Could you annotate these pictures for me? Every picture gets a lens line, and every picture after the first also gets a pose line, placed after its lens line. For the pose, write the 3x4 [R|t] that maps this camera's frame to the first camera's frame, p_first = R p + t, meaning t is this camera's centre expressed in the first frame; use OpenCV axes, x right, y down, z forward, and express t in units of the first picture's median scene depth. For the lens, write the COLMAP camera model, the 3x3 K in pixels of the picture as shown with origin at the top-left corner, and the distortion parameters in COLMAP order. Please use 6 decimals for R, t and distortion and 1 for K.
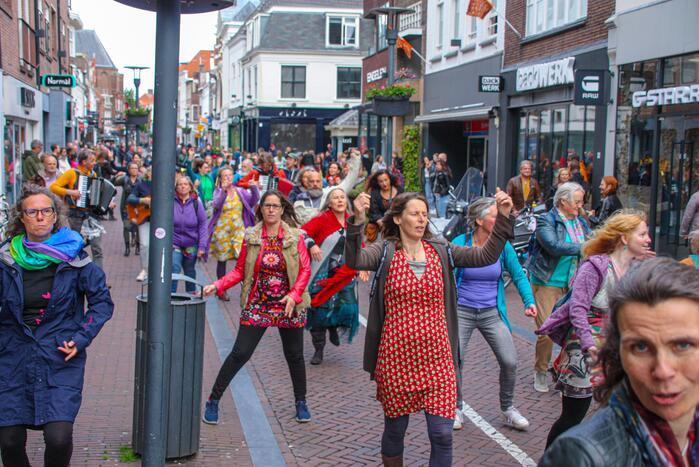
lens RADIAL K [[1147.4, 0, 349.5], [0, 1147.4, 233.5], [0, 0, 1]] dist [0.188976, 0.039854]
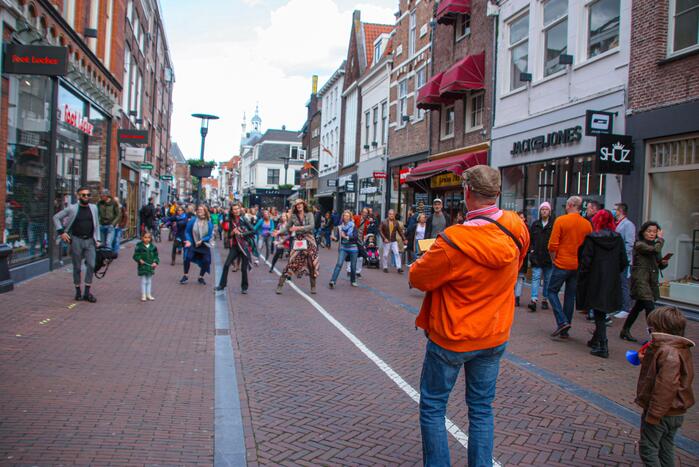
lens RADIAL K [[1147.4, 0, 349.5], [0, 1147.4, 233.5], [0, 0, 1]] dist [0.188976, 0.039854]
pose [[0.998351, 0.025027, -0.051662, 0.196886], [-0.028356, 0.997498, -0.064759, 0.099480], [0.049912, 0.066117, 0.996563, -1.040564]]
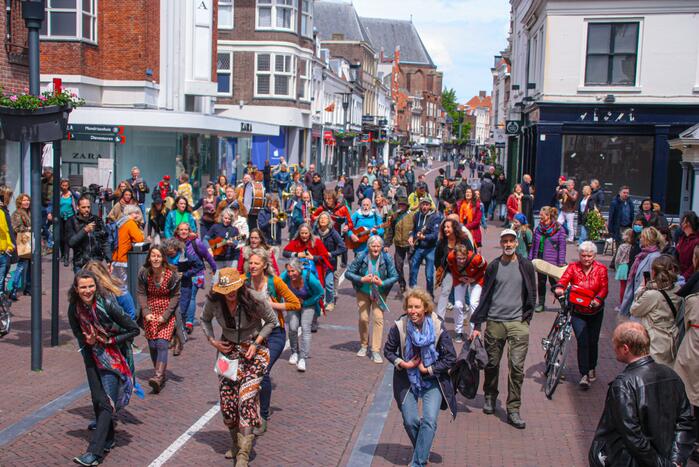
lens RADIAL K [[1147.4, 0, 349.5], [0, 1147.4, 233.5], [0, 0, 1]] dist [0.188976, 0.039854]
pose [[0.949959, 0.038716, -0.309966, 0.004483], [-0.040669, 0.999173, 0.000159, -0.046884], [0.309715, 0.012455, 0.950748, 0.468883]]
